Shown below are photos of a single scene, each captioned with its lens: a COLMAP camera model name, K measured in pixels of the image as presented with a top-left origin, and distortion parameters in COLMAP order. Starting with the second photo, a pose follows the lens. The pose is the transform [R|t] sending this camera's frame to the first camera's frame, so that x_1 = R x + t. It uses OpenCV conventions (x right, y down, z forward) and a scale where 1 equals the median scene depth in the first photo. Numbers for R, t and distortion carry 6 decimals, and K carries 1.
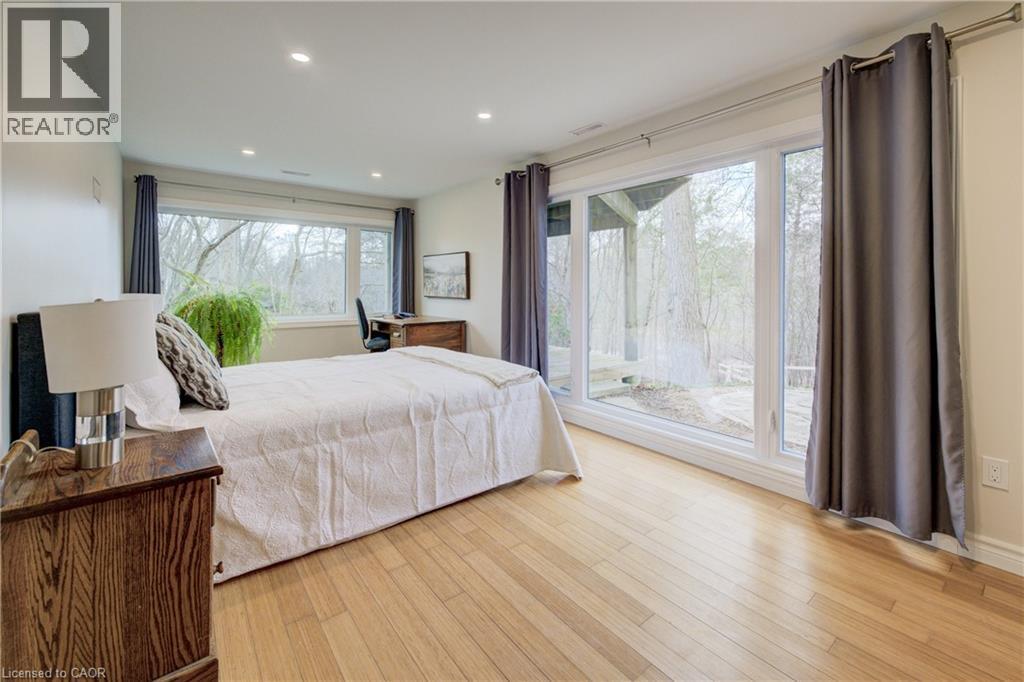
lens RADIAL K [[428.5, 0, 509.5], [0, 428.5, 290.1], [0, 0, 1]] dist [-0.000470, -0.000417]
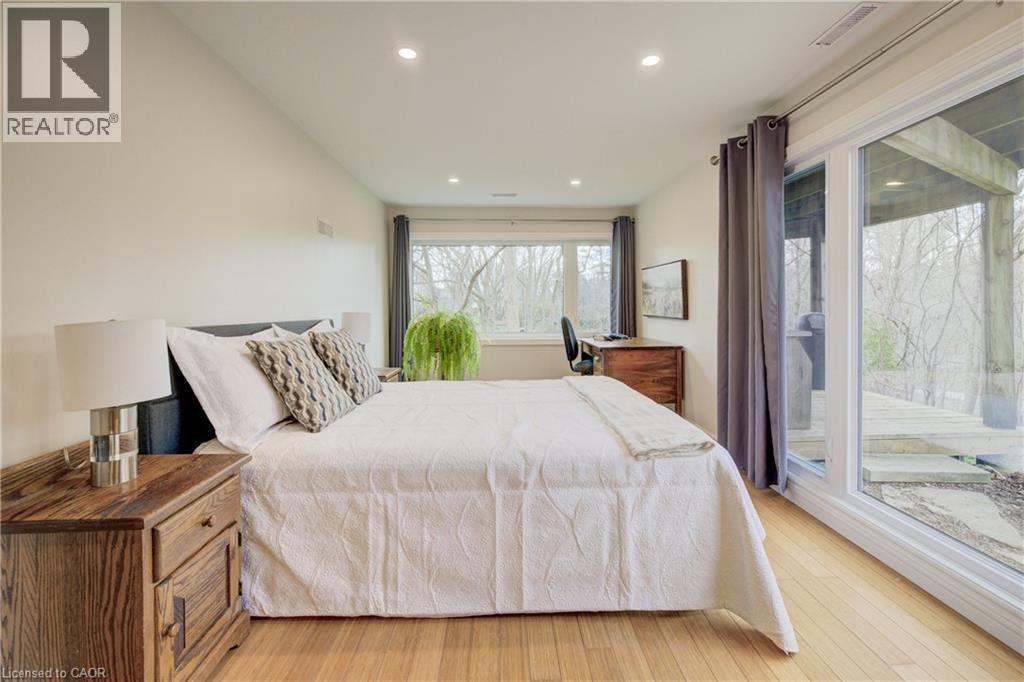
lens RADIAL K [[417.3, 0, 513.0], [0, 417.3, 312.5], [0, 0, 1]] dist [-0.004769, 0.000404]
pose [[0.808868, 0.002289, -0.587986, 0.223475], [0.004017, 0.999948, 0.009419, -0.001400], [0.587977, -0.009980, 0.808816, 0.430619]]
